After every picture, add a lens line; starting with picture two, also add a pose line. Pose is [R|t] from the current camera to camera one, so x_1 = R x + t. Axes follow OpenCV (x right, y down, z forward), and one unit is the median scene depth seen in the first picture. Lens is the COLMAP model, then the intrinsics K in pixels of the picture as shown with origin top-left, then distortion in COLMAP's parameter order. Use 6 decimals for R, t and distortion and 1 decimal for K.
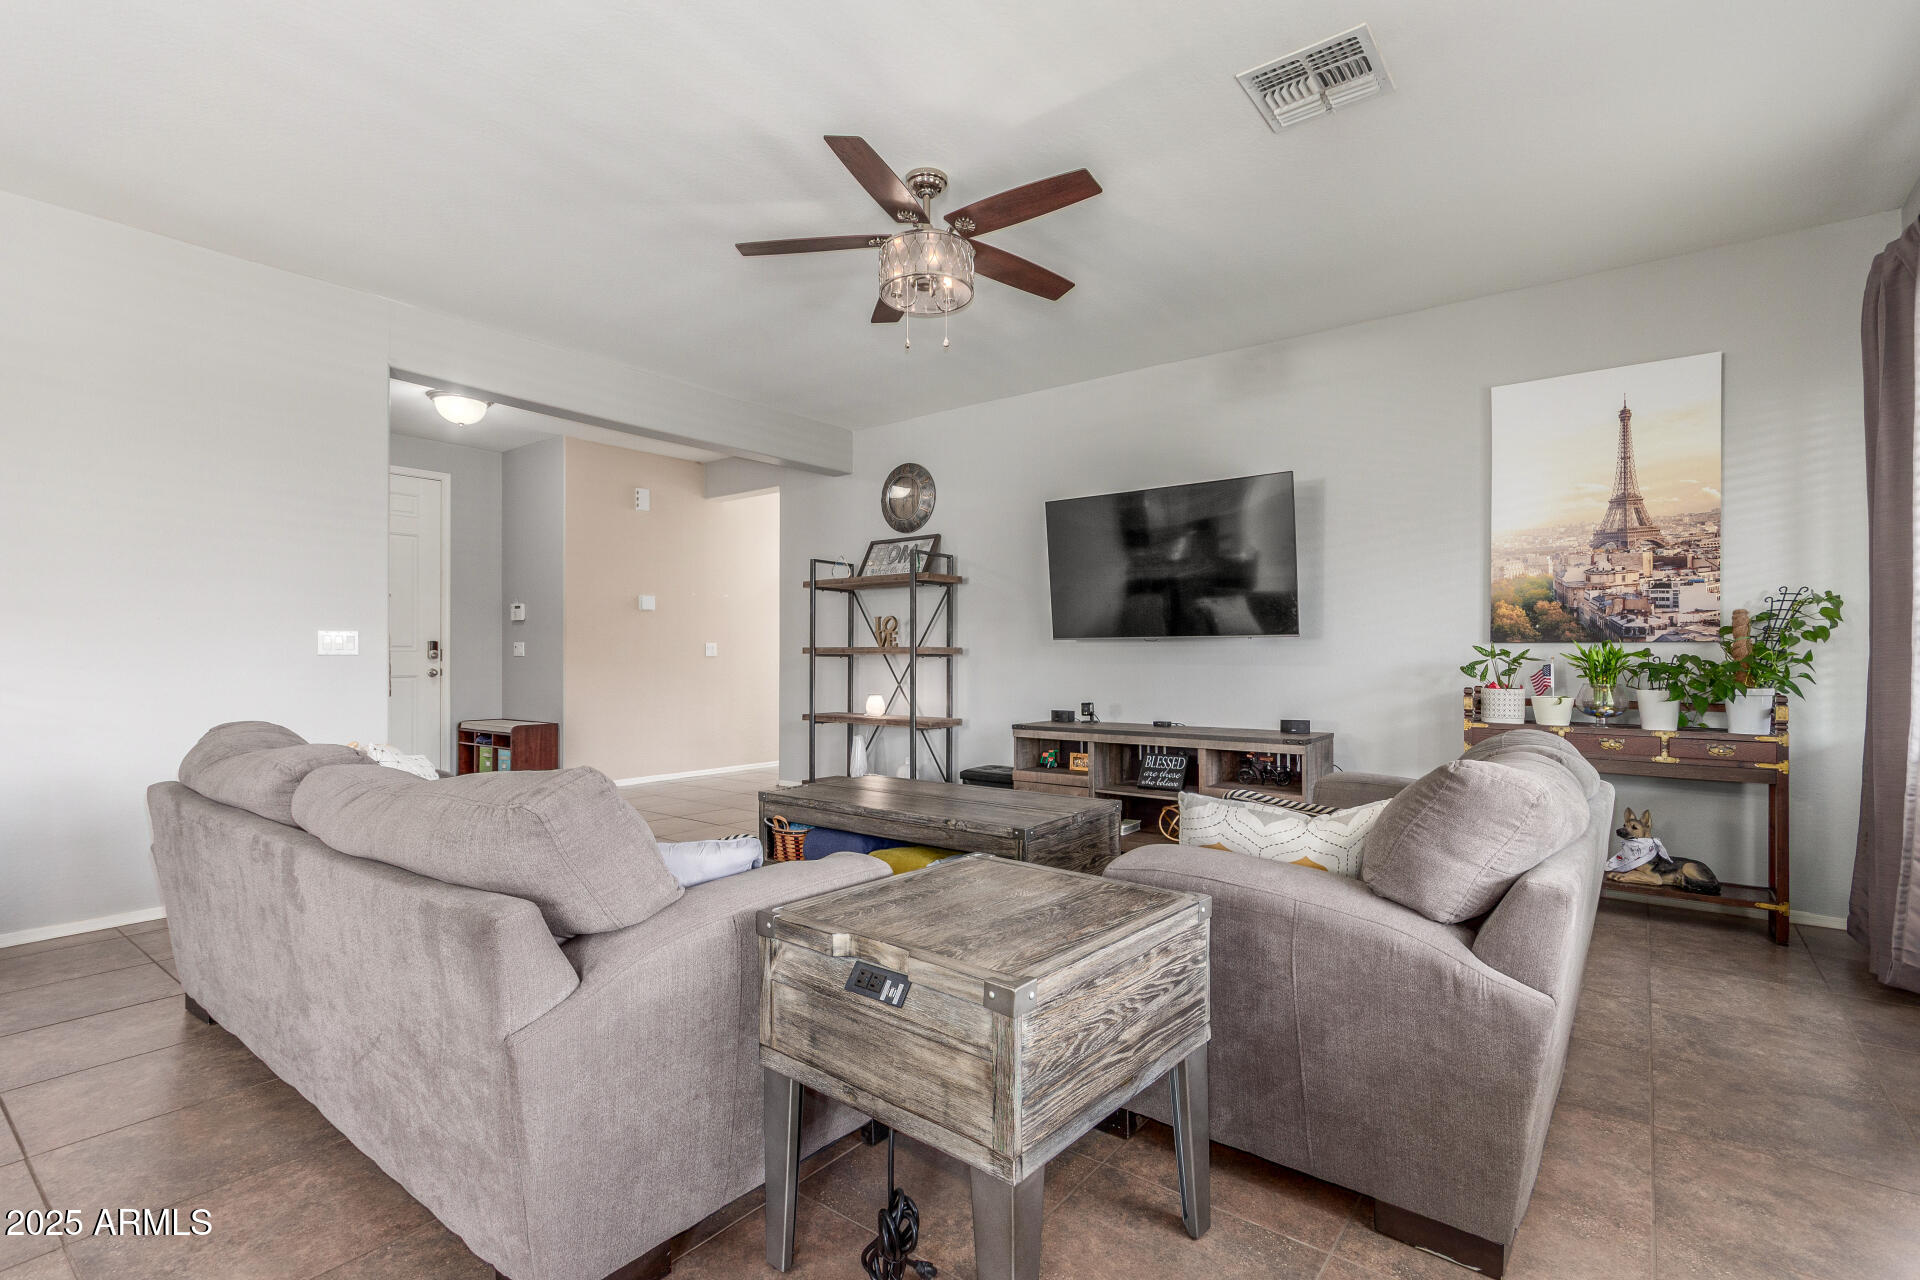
lens RADIAL K [[886.9, 0, 950.6], [0, 886.9, 654.1], [0, 0, 1]] dist [-0.001227, 0.001224]
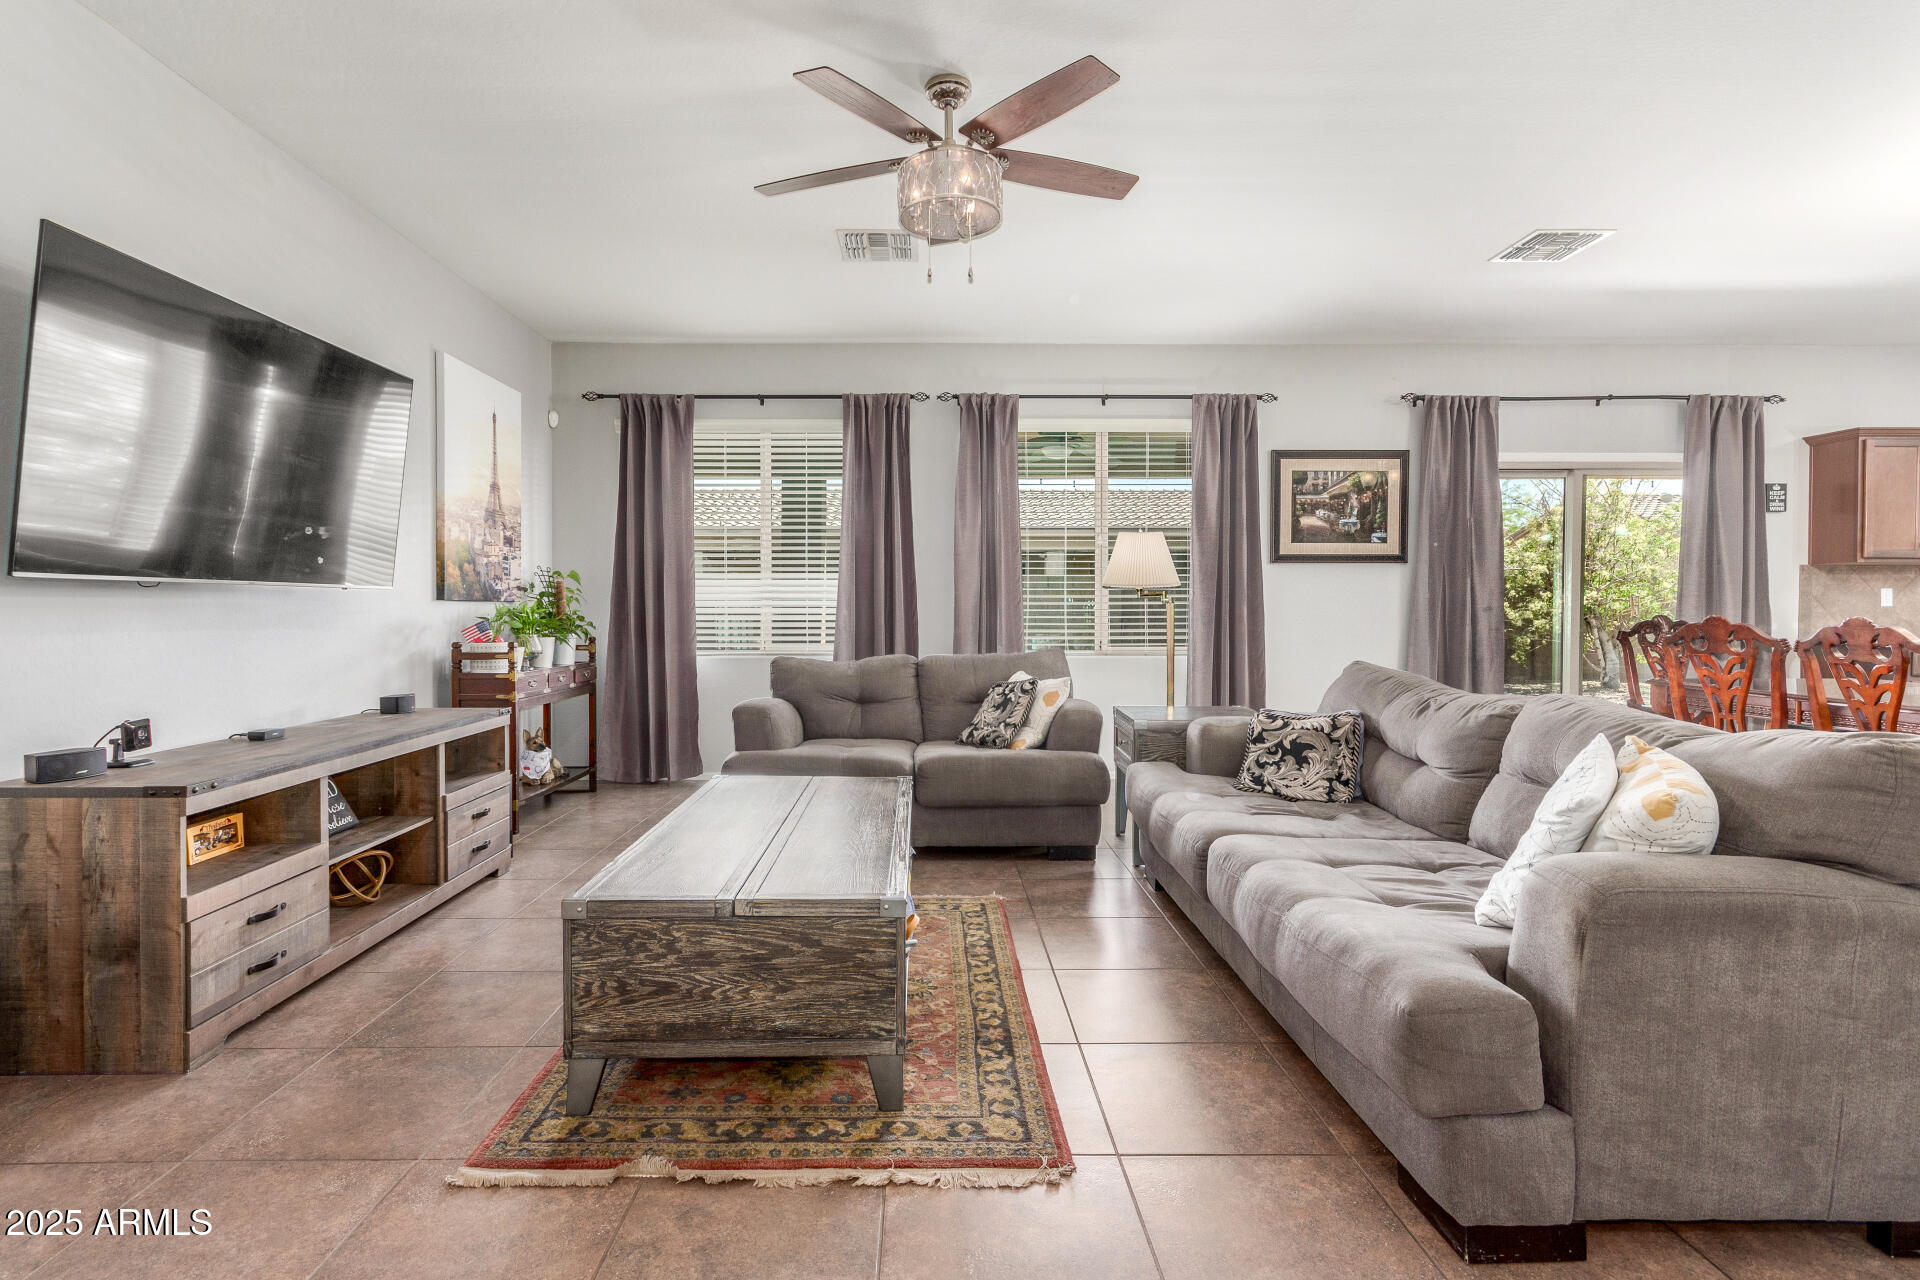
lens RADIAL K [[886.9, 0, 941.6], [0, 886.9, 625.2], [0, 0, 1]] dist [-0.001227, 0.001224]
pose [[-0.623084, -0.012713, 0.782051, -0.577815], [-0.001906, 0.999890, 0.014736, 0.000066], [-0.782152, 0.007691, -0.623040, 1.232424]]
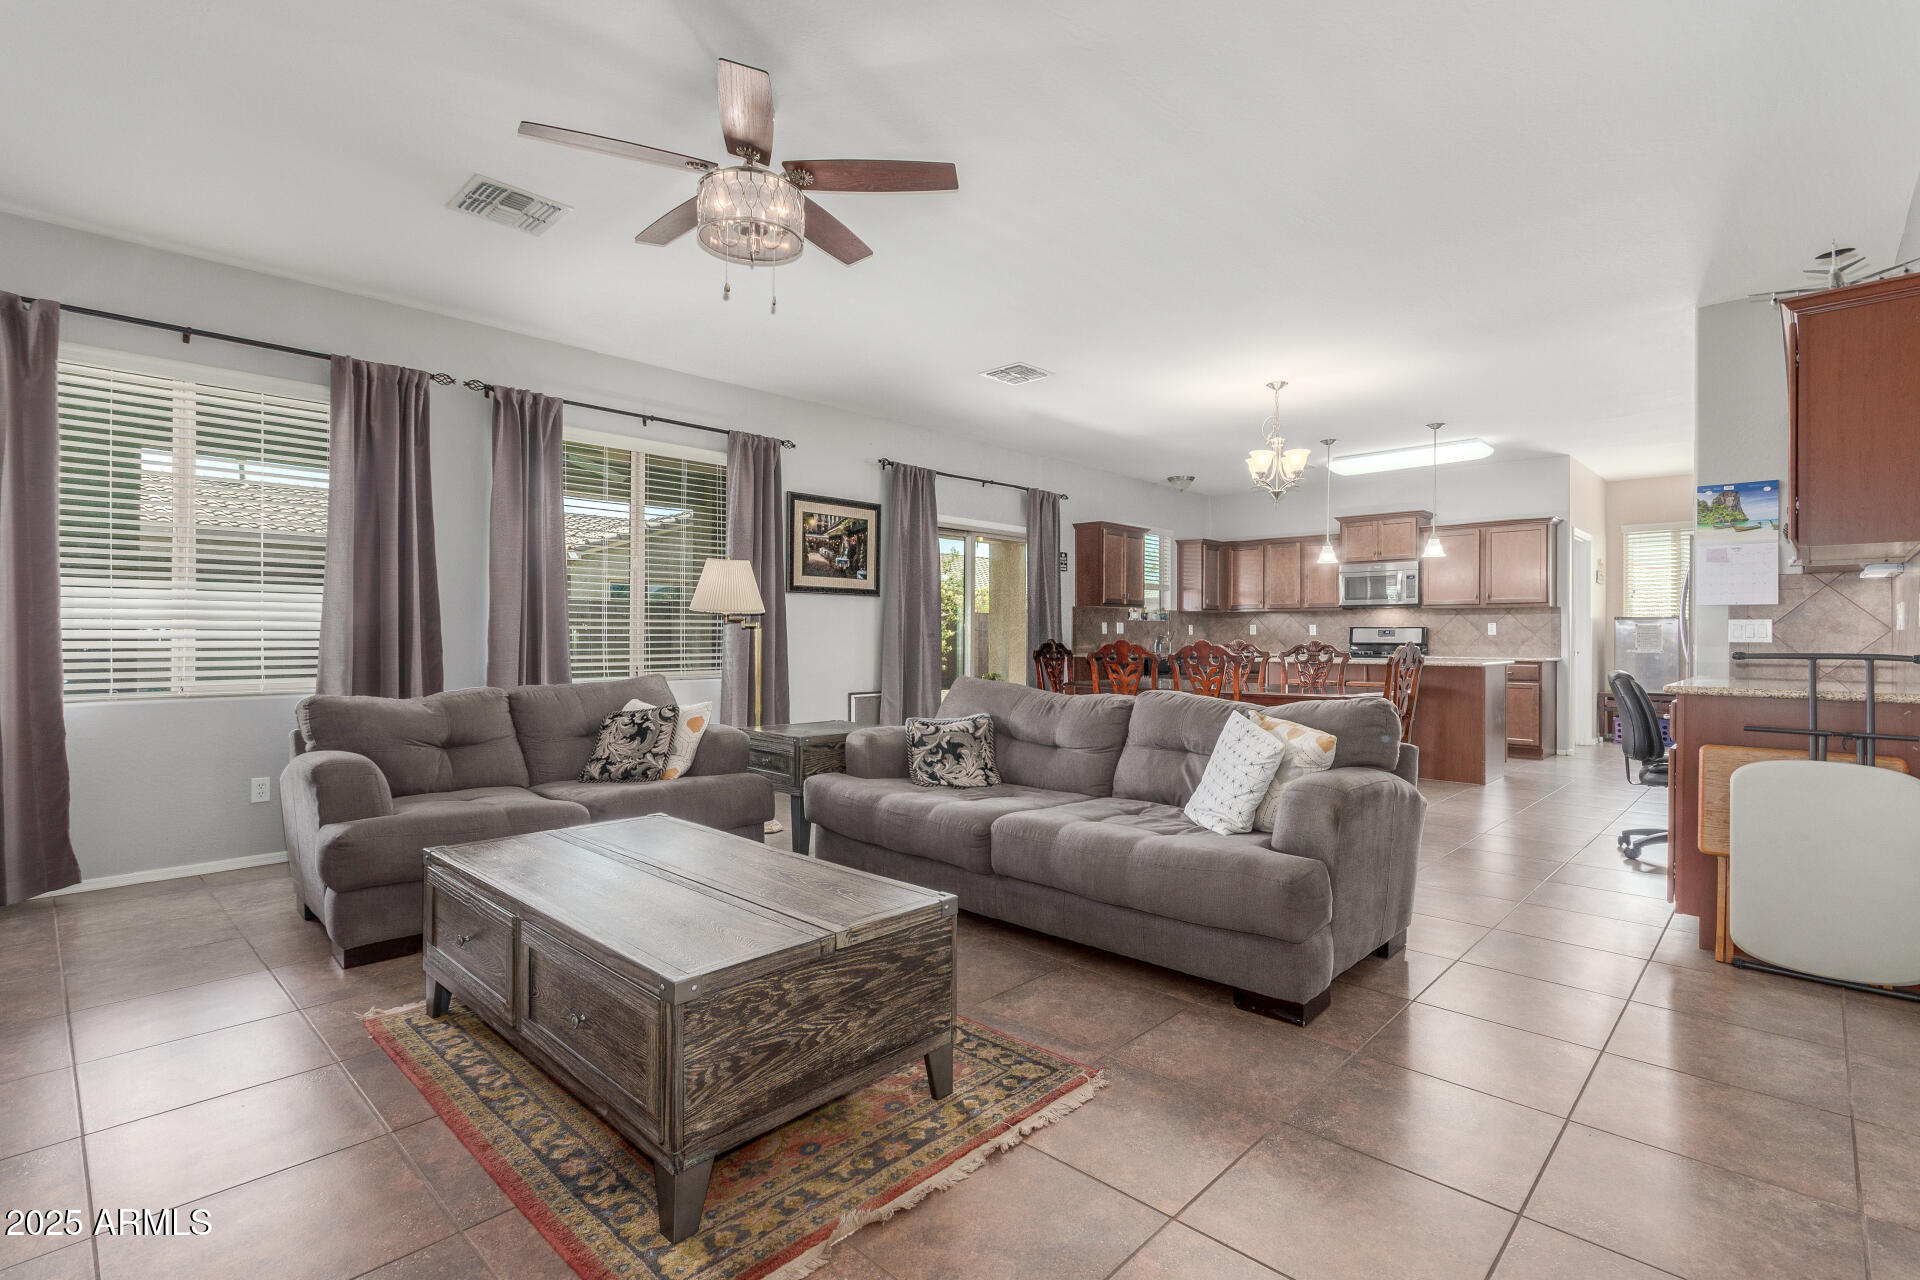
lens RADIAL K [[886.9, 0, 950.0], [0, 886.9, 636.7], [0, 0, 1]] dist [-0.001227, 0.001224]
pose [[-0.994102, -0.002038, 0.108426, -0.262214], [-0.002270, 0.999995, -0.002011, 0.001194], [-0.108421, -0.002246, -0.994103, 1.463803]]
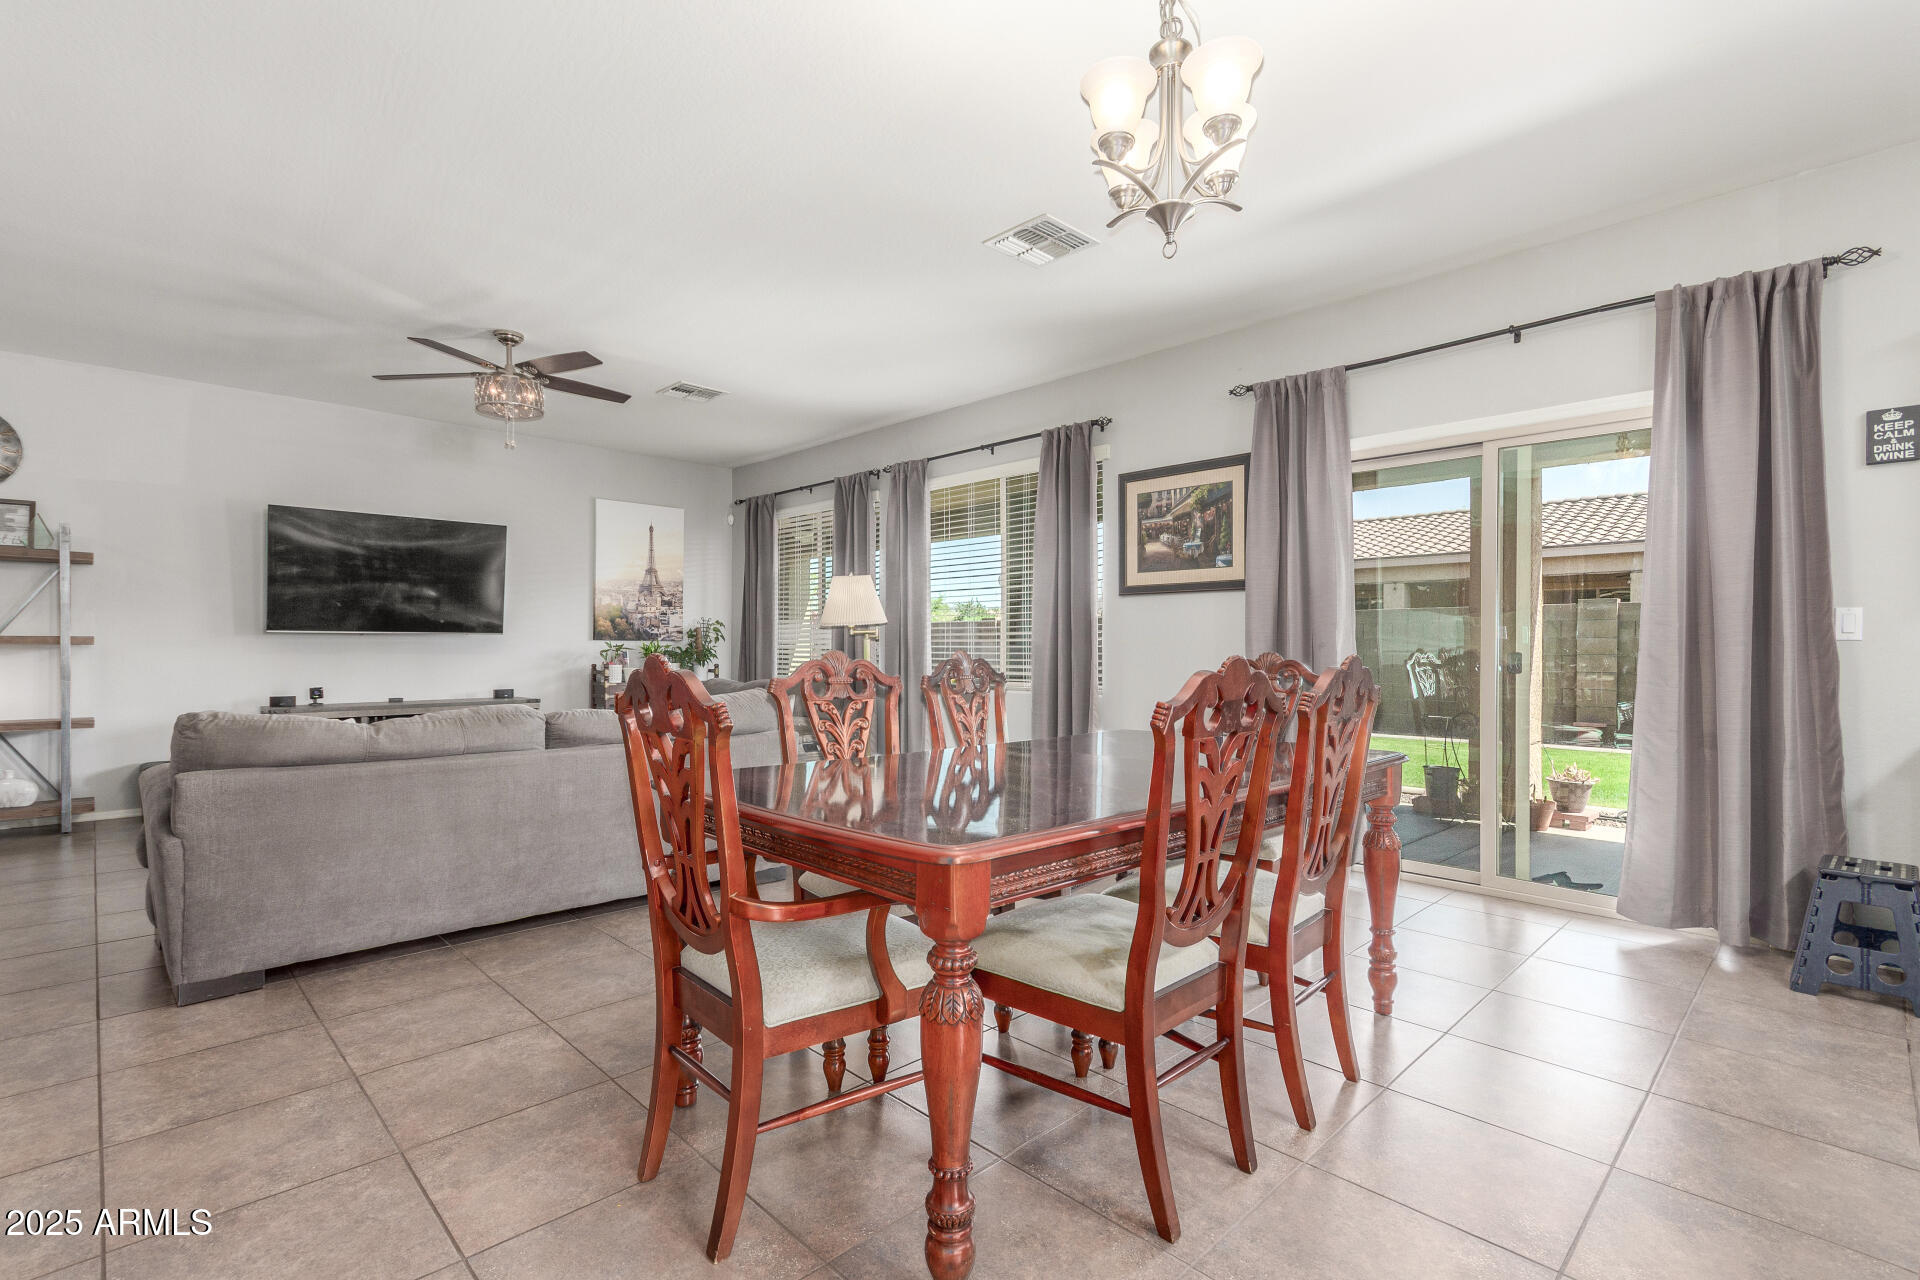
lens RADIAL K [[886.9, 0, 963.1], [0, 886.9, 649.8], [0, 0, 1]] dist [-0.001227, 0.001224]
pose [[0.124971, -0.003312, 0.992155, -1.125391], [-0.003968, 0.999985, 0.003838, -0.002594], [-0.992153, -0.004417, 0.124956, 0.031065]]
